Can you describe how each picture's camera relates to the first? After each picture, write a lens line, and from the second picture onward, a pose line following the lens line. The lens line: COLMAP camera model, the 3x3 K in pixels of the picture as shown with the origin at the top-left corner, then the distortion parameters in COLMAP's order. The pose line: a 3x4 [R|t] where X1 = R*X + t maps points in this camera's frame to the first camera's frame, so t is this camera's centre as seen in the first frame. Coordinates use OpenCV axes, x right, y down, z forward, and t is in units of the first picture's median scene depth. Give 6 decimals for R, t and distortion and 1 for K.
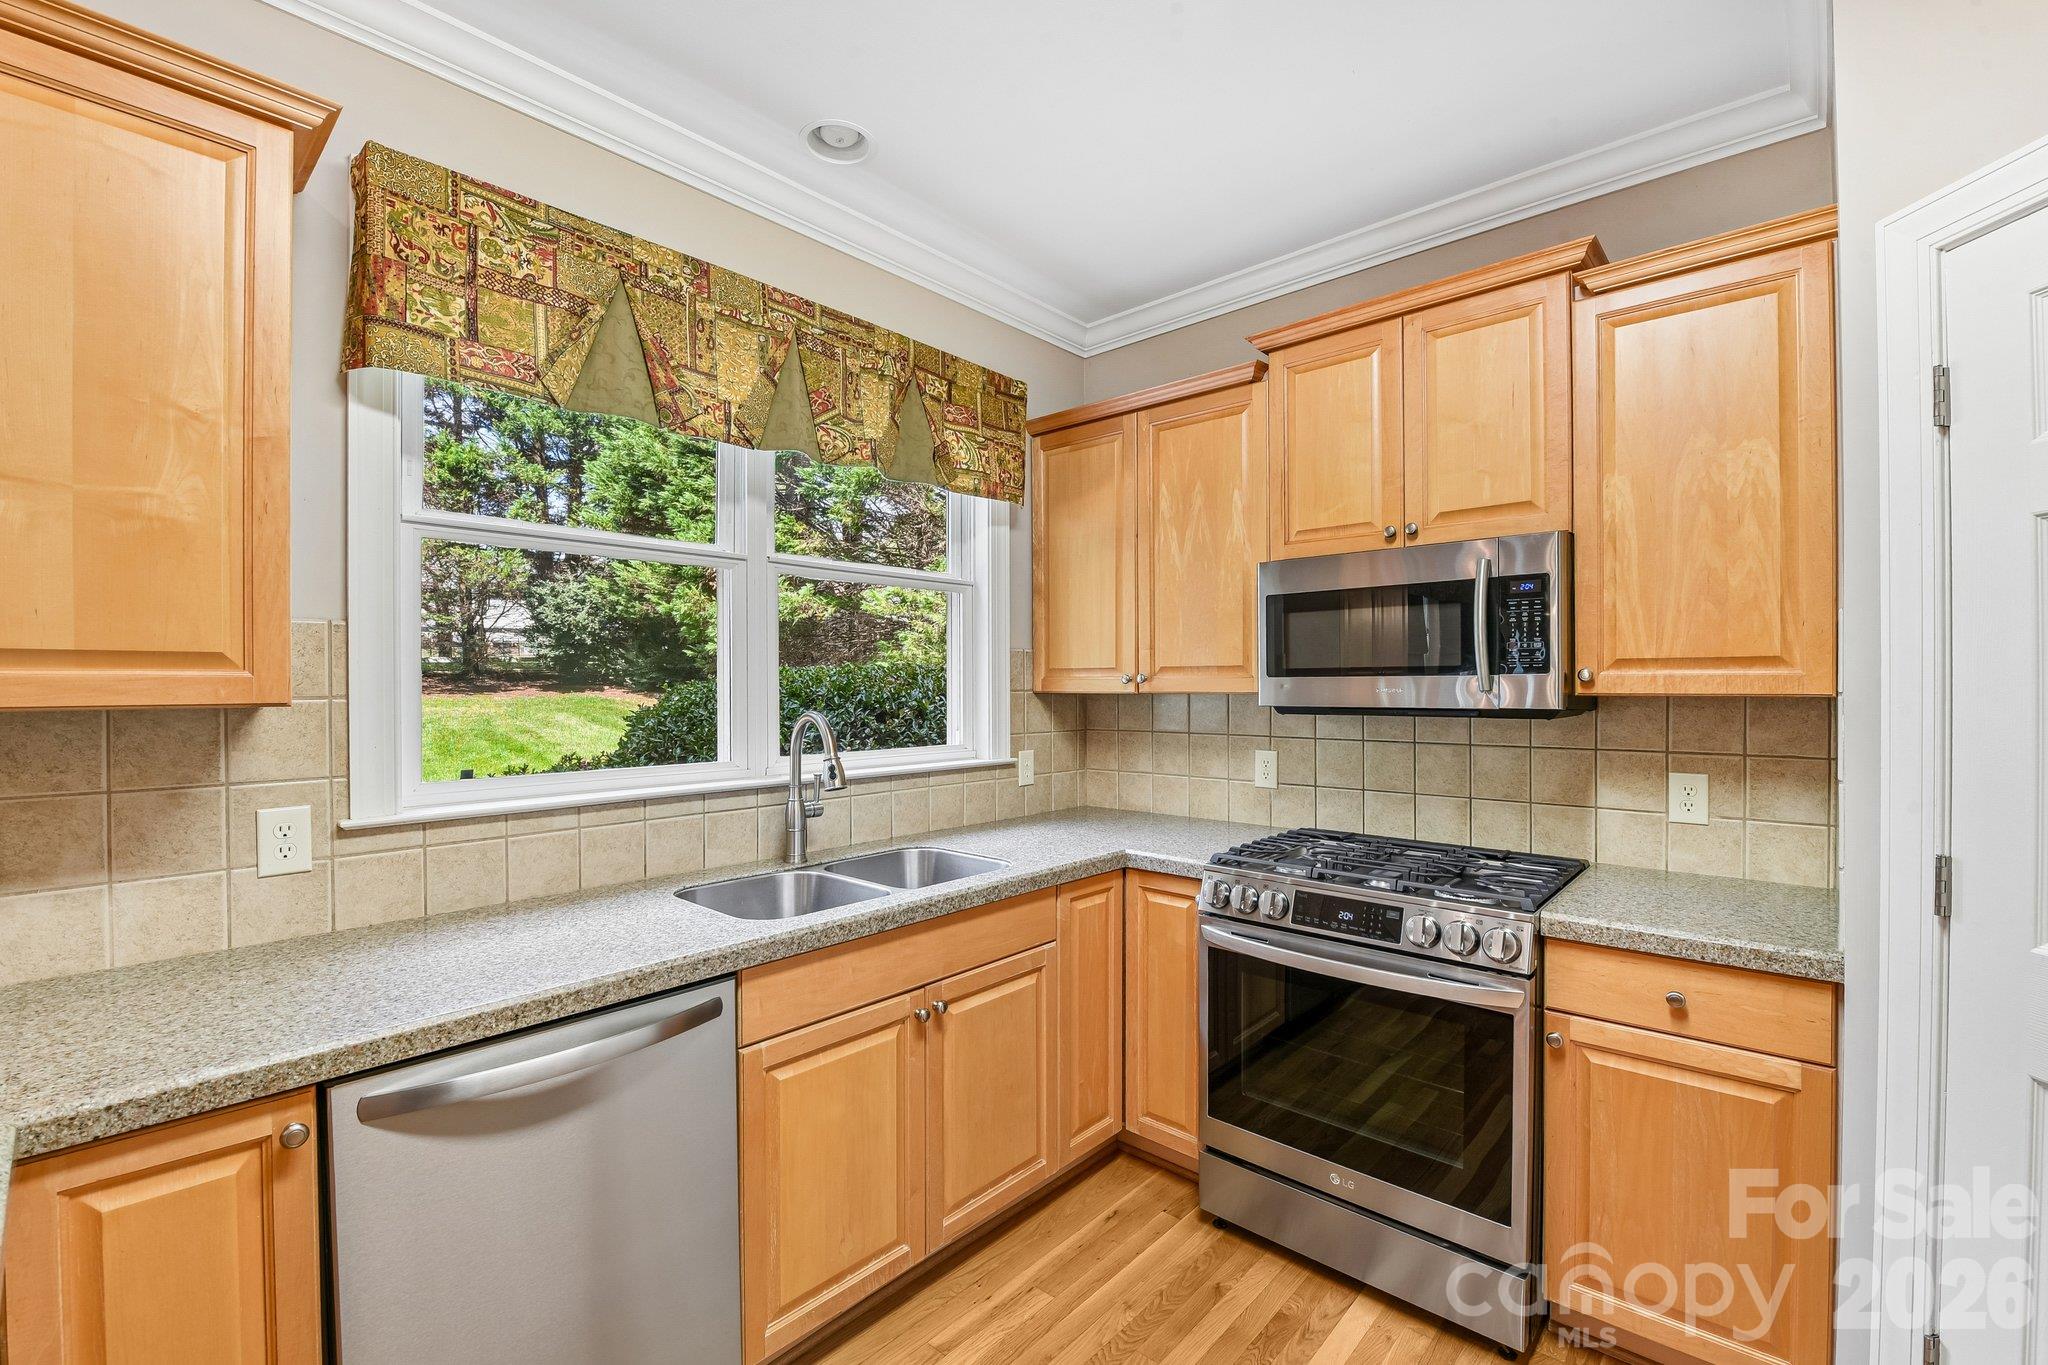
lens RADIAL K [[839.5, 0, 1032.4], [0, 839.5, 685.5], [0, 0, 1]] dist [-0.015416, -0.000292]
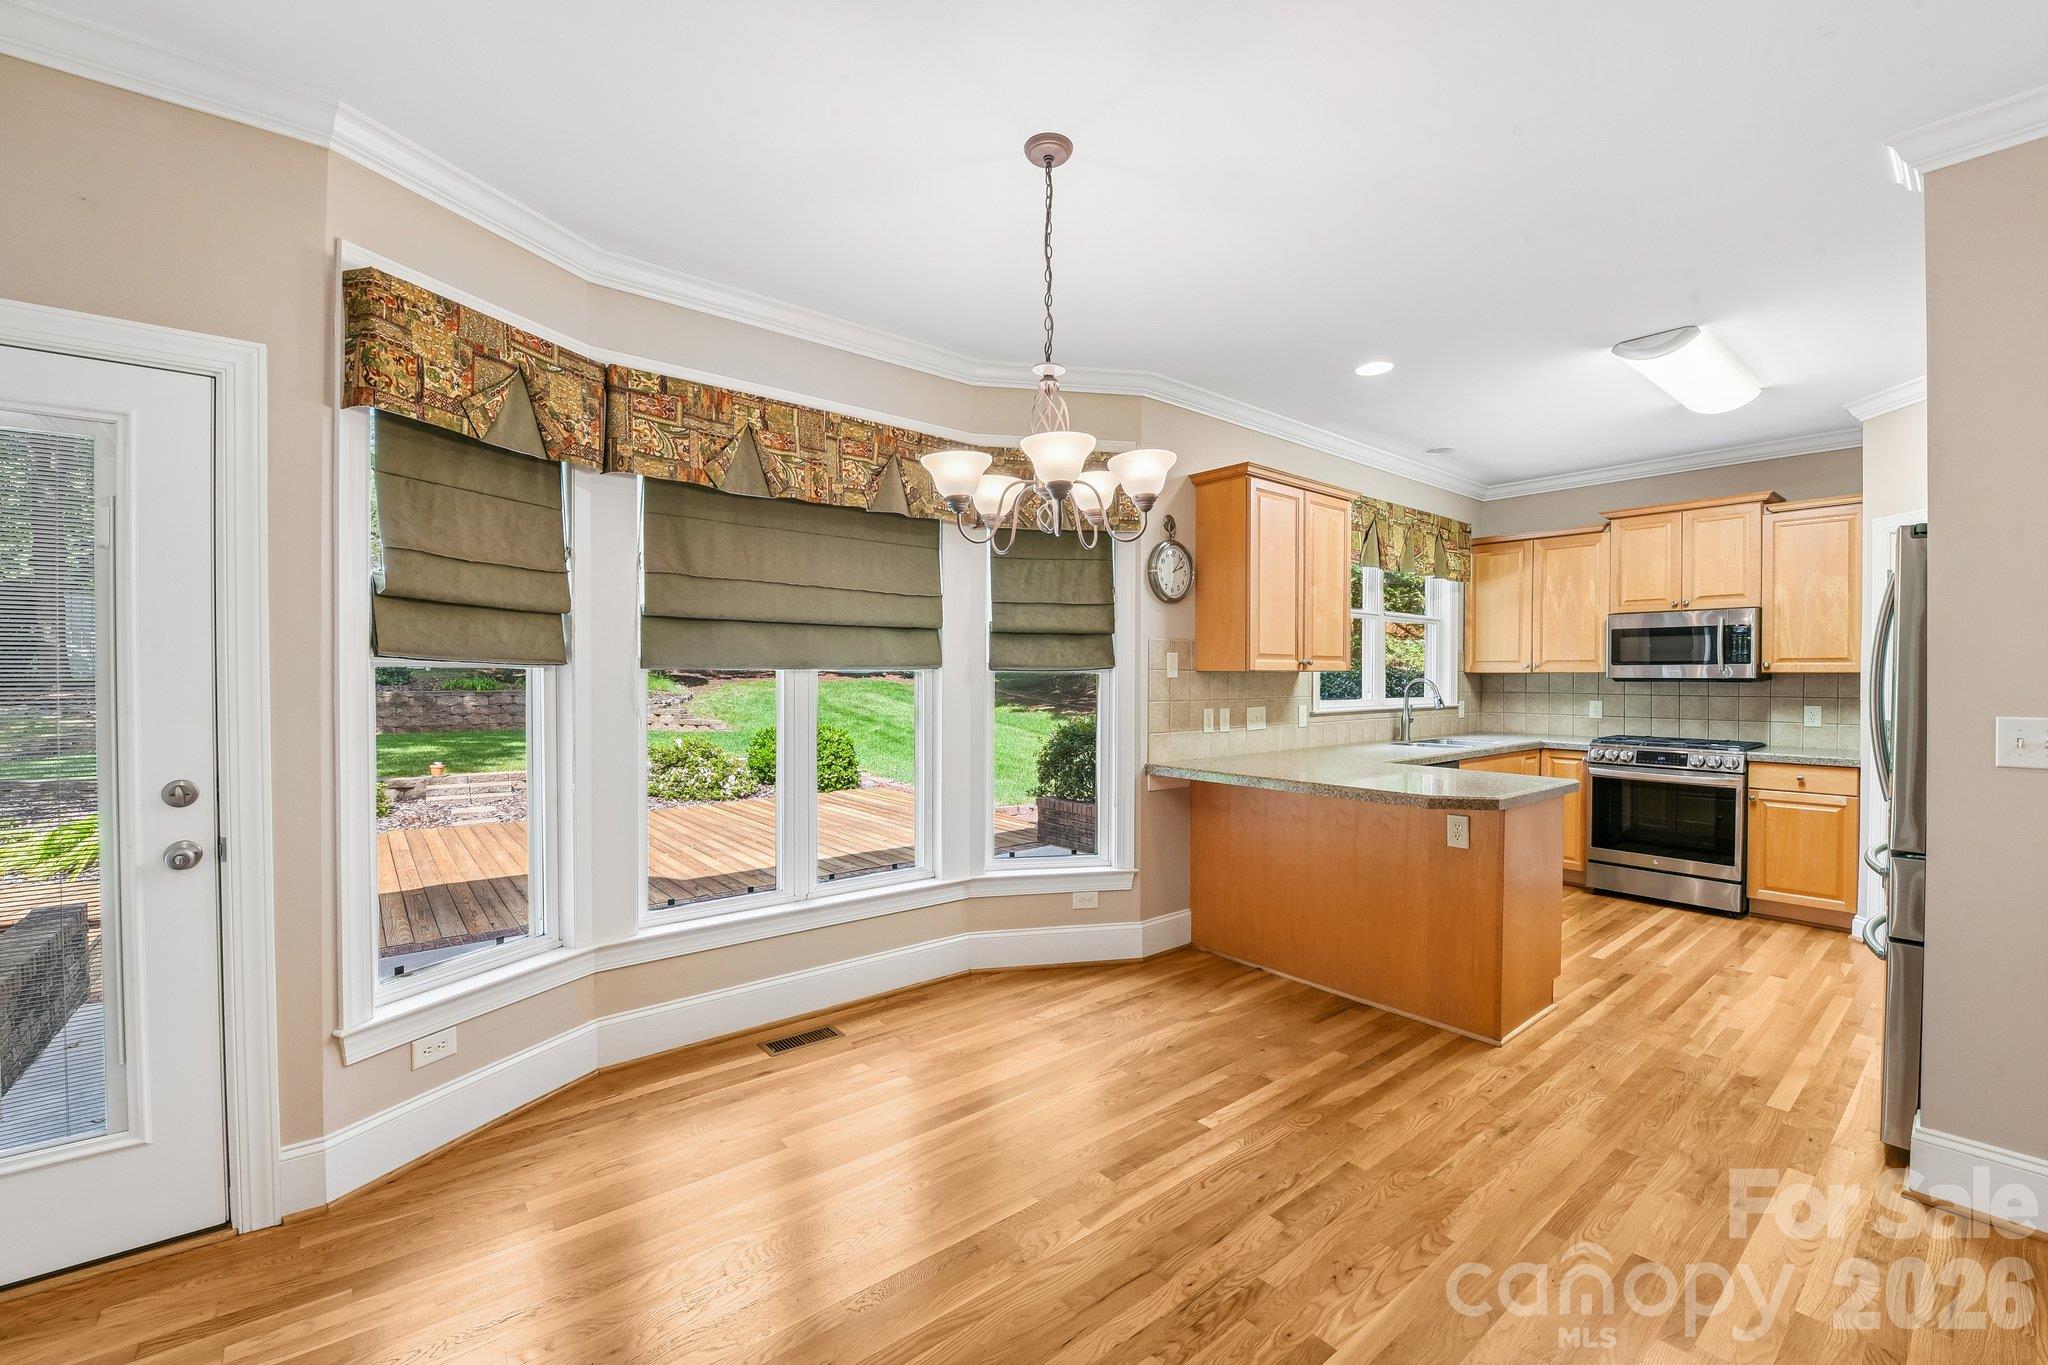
lens RADIAL K [[839.5, 0, 1017.1], [0, 839.5, 683.0], [0, 0, 1]] dist [-0.015416, -0.000292]
pose [[0.989631, 0.006875, -0.143469, -1.122340], [-0.005618, 0.999942, 0.009163, 0.030662], [0.143523, -0.008262, 0.989612, -1.663473]]
